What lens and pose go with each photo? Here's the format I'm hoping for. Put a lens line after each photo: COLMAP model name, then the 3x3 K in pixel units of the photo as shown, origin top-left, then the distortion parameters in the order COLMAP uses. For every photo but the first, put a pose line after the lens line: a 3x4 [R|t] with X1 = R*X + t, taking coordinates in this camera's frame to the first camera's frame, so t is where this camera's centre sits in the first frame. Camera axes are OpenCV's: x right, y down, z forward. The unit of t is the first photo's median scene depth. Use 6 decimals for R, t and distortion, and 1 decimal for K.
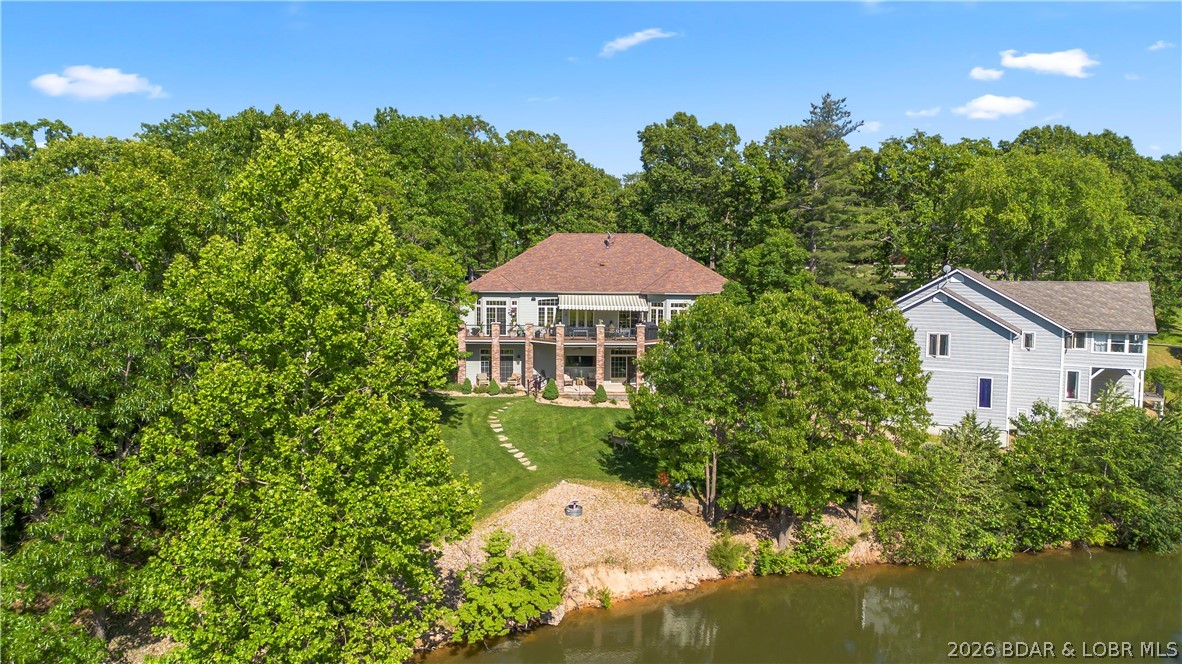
lens RADIAL K [[828.7, 0, 591.0], [0, 828.7, 332.0], [0, 0, 1]] dist [0.025667, -0.004618]
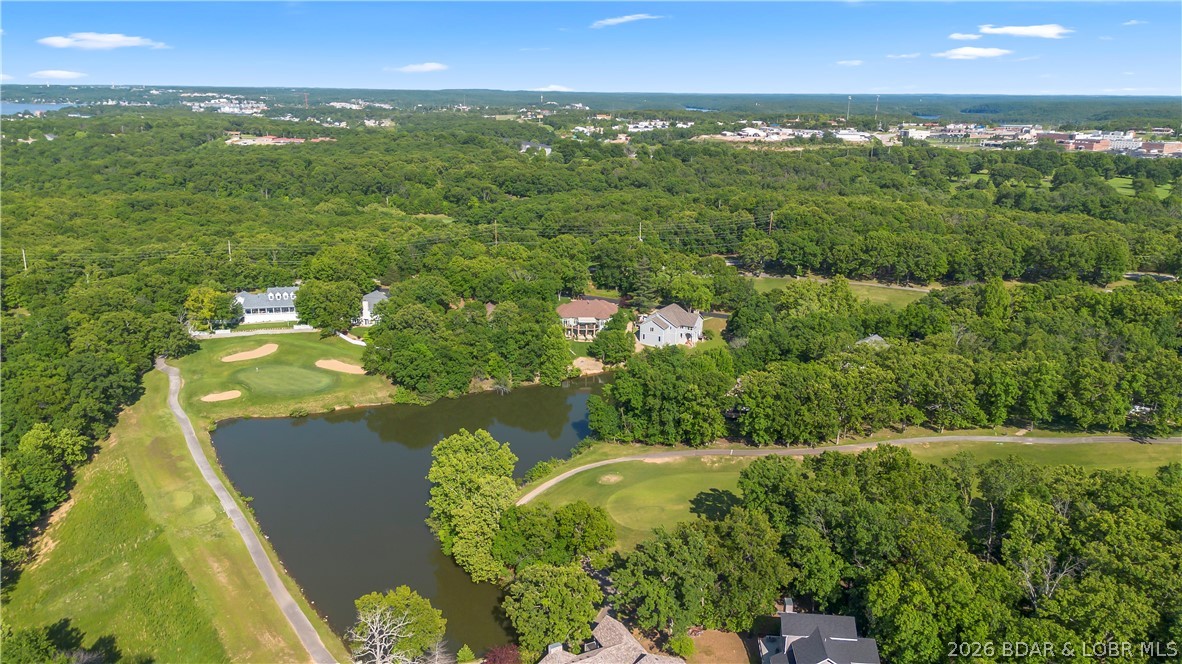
lens RADIAL K [[828.7, 0, 591.0], [0, 828.7, 332.0], [0, 0, 1]] dist [0.025667, -0.004618]
pose [[0.999930, 0.002354, 0.011604, -0.020064], [-0.004639, 0.979561, 0.201093, -0.980207], [-0.010893, -0.201133, 0.979503, -3.948044]]
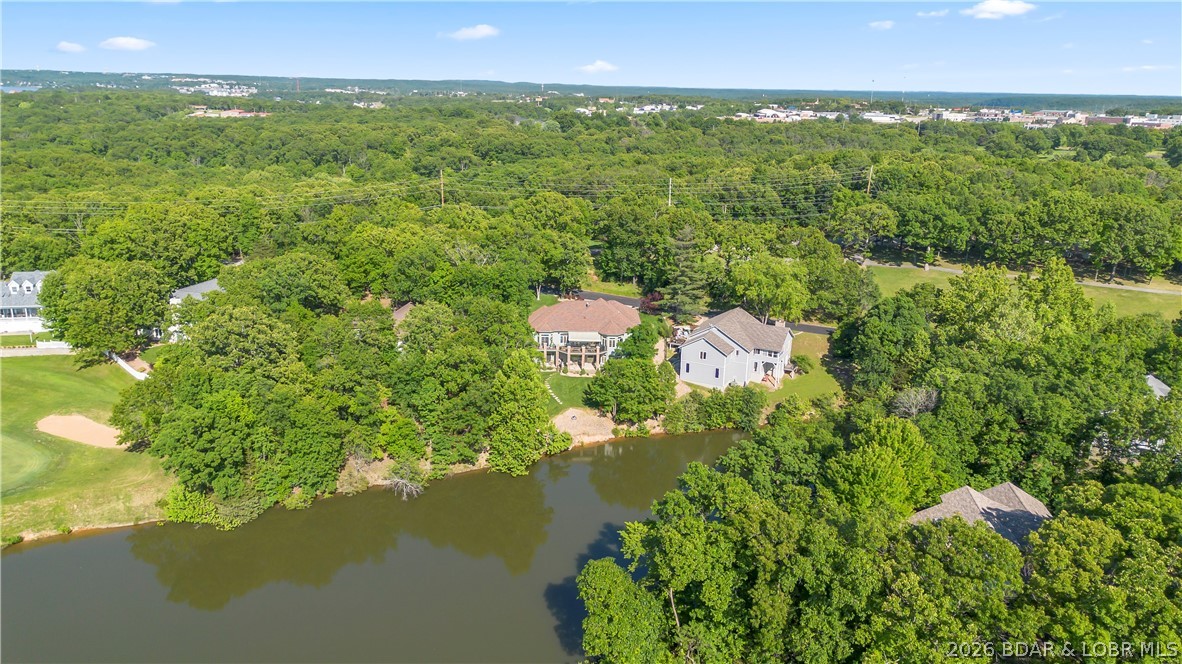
lens RADIAL K [[828.7, 0, 591.0], [0, 828.7, 332.0], [0, 0, 1]] dist [0.025667, -0.004618]
pose [[0.999840, 0.013149, 0.012113, 0.001996], [-0.015373, 0.978196, 0.207112, -0.624679], [-0.009126, -0.207265, 0.978242, -1.687268]]
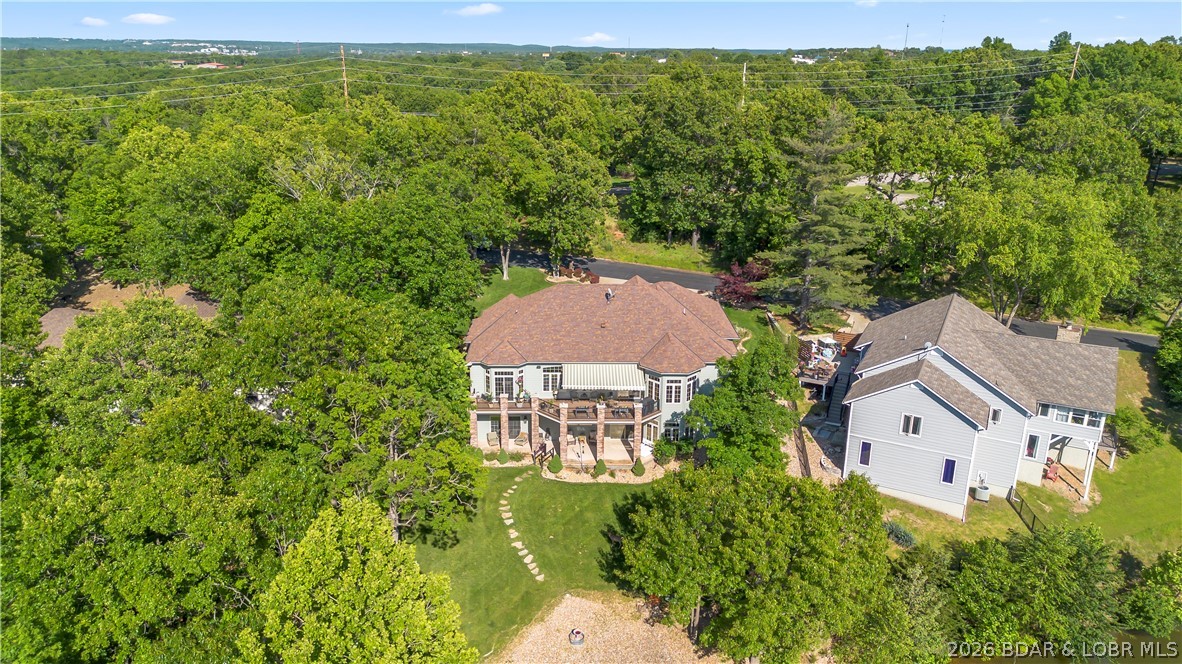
lens RADIAL K [[816.8, 0, 591.0], [0, 816.8, 332.0], [0, 0, 1]] dist [0.027658, -0.000620]
pose [[0.999989, 0.004671, -0.000812, -0.001209], [-0.004326, 0.969023, 0.246931, -0.358400], [0.001940, -0.246925, 0.969033, -0.009988]]
